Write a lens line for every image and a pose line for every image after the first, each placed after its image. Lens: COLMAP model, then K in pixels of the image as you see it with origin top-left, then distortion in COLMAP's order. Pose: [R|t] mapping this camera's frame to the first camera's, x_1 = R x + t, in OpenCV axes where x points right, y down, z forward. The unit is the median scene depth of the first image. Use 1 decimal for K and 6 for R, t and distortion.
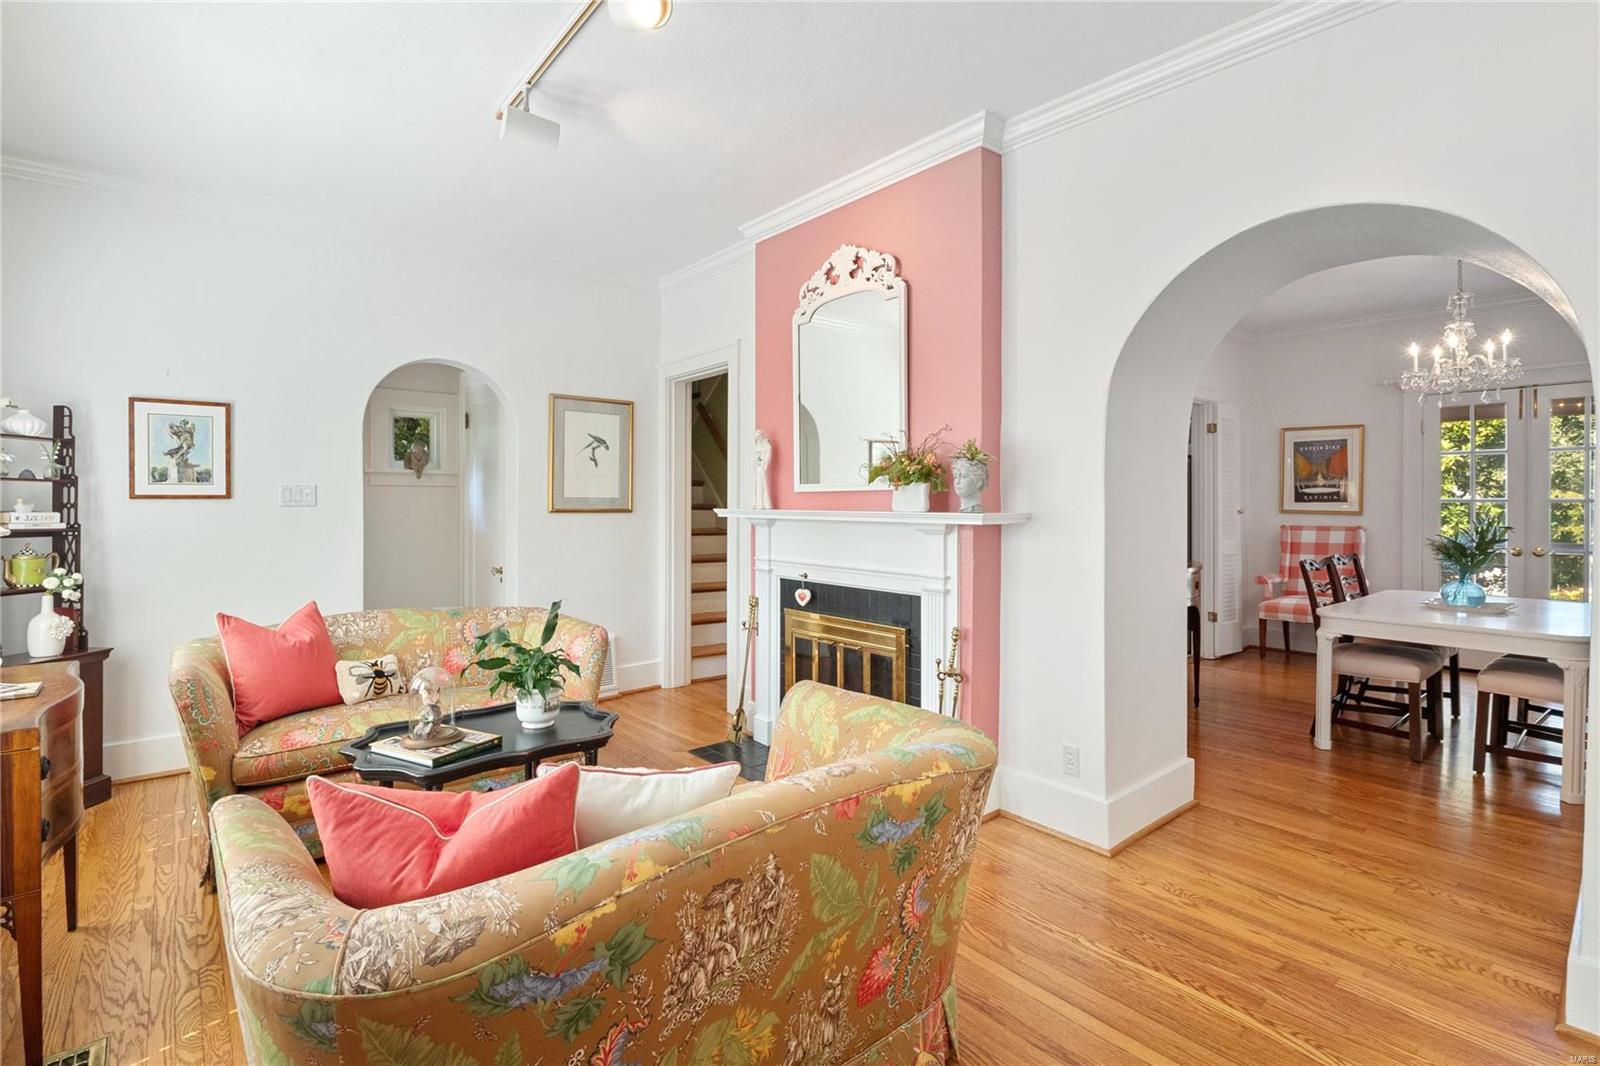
lens RADIAL K [[749.4, 0, 801.1], [0, 749.4, 514.5], [0, 0, 1]] dist [-0.009018, -0.000115]
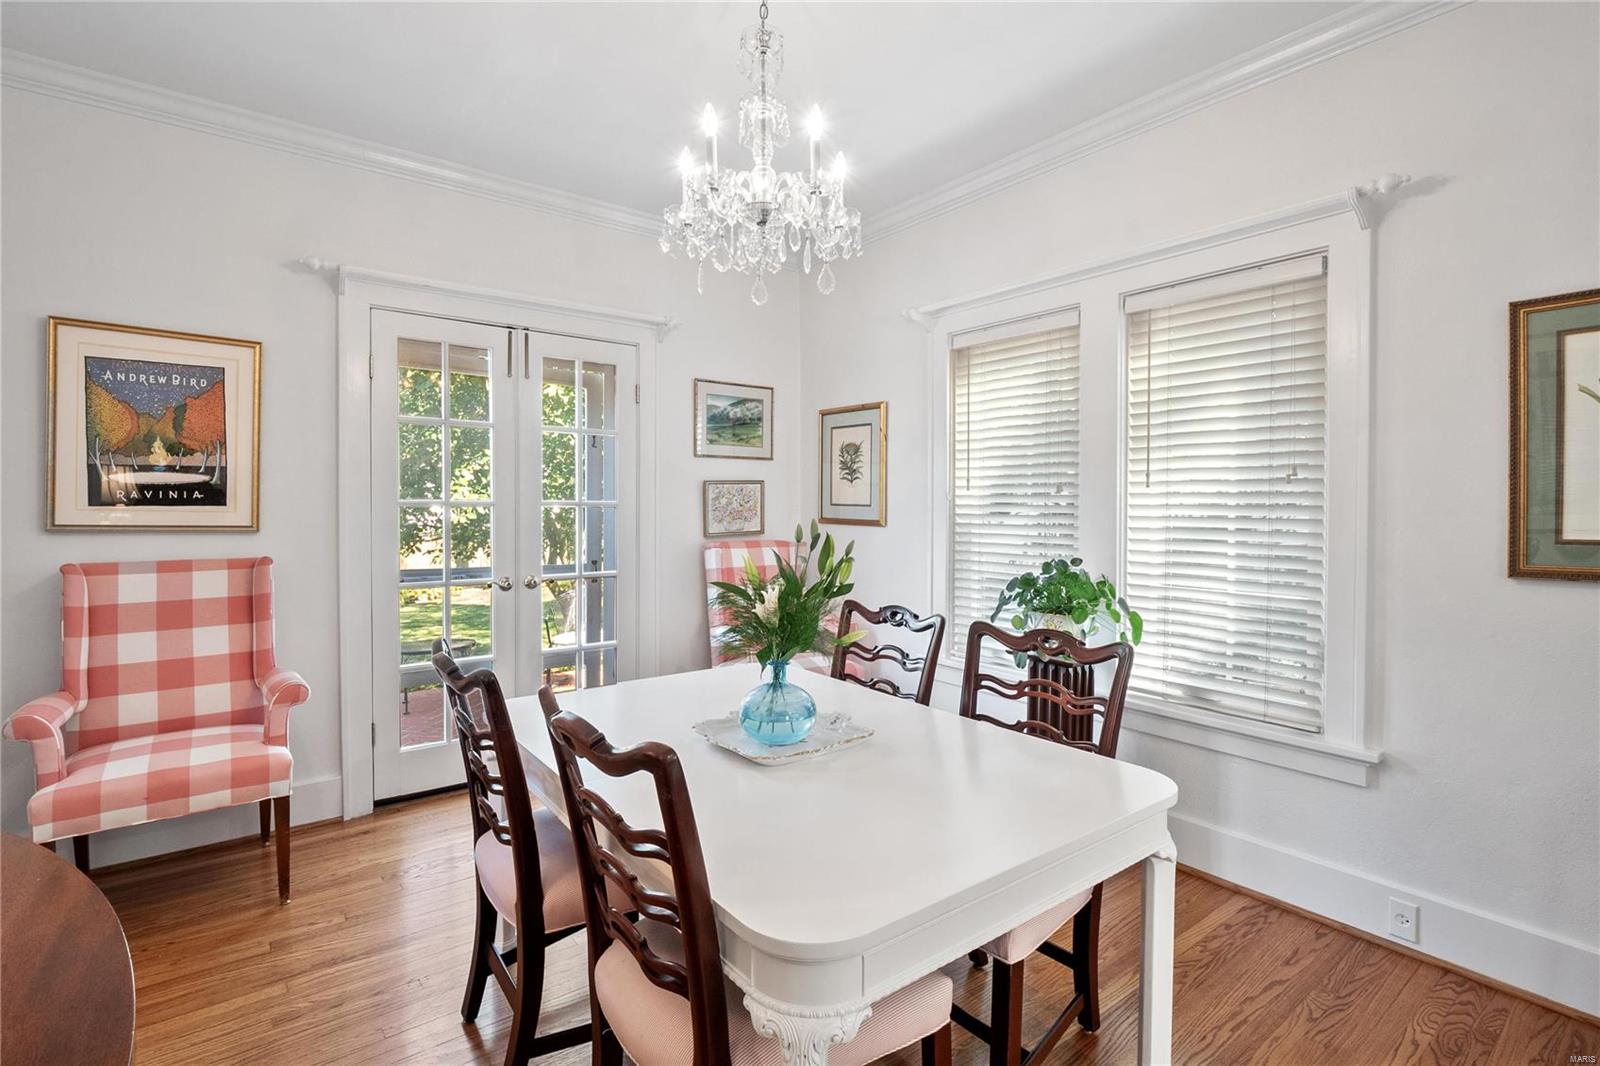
lens RADIAL K [[749.4, 0, 801.1], [0, 749.4, 514.5], [0, 0, 1]] dist [-0.009018, -0.000115]
pose [[0.035664, -0.011948, 0.999292, 0.279901], [0.010834, 0.999874, 0.011568, -0.012426], [-0.999305, 0.010413, 0.035789, 0.616596]]
